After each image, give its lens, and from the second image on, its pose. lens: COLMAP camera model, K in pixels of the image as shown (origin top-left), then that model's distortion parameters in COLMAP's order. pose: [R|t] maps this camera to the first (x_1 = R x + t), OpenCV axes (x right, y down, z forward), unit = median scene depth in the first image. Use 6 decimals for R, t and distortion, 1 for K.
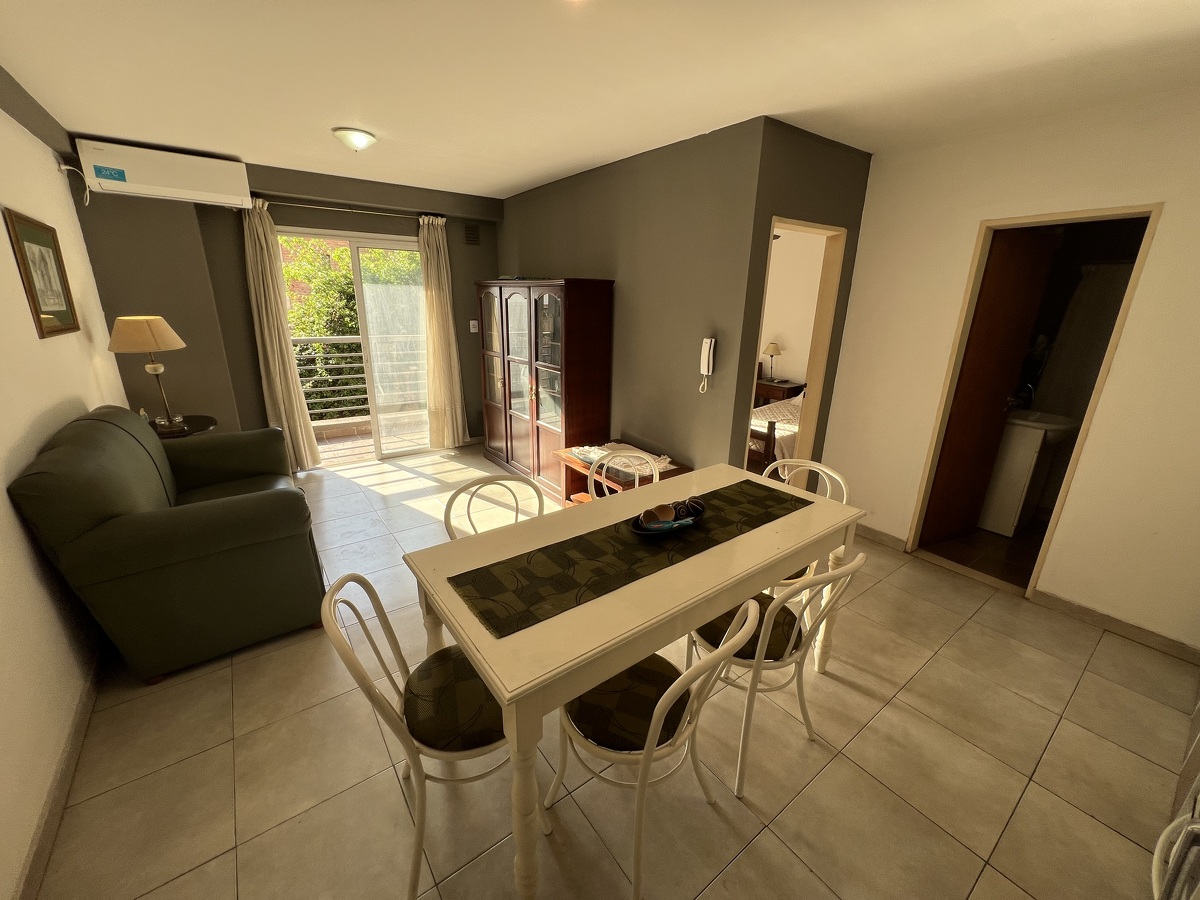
lens RADIAL K [[475.0, 0, 600.0], [0, 475.0, 450.0], [0, 0, 1]] dist [-0.004774, -0.000171]
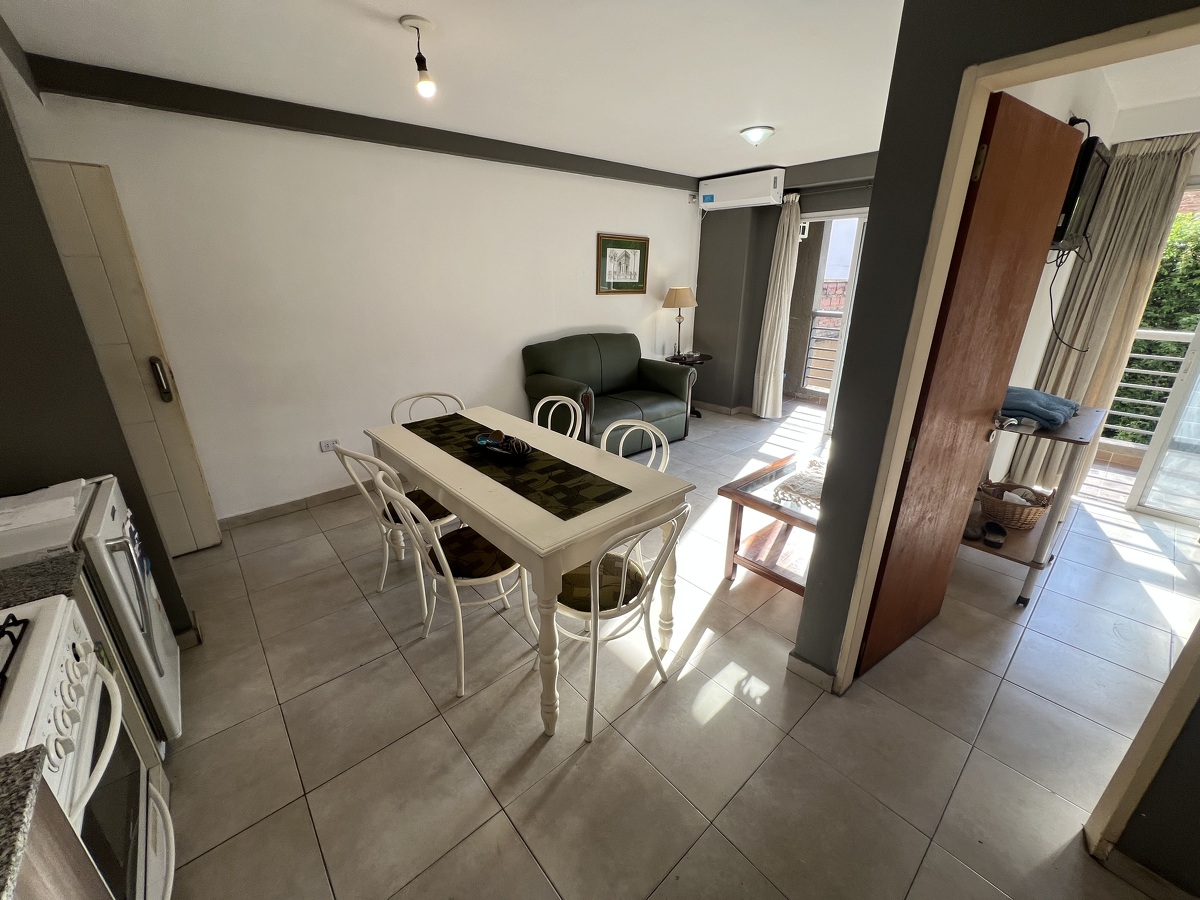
lens RADIAL K [[481.1, 0, 600.0], [0, 481.1, 450.0], [0, 0, 1]] dist [-0.010843, 0.000071]
pose [[0.081408, 0.323463, -0.942732, 0.841816], [-0.299233, 0.910168, 0.286450, -0.173038], [0.950701, 0.258777, 0.170886, 0.642128]]
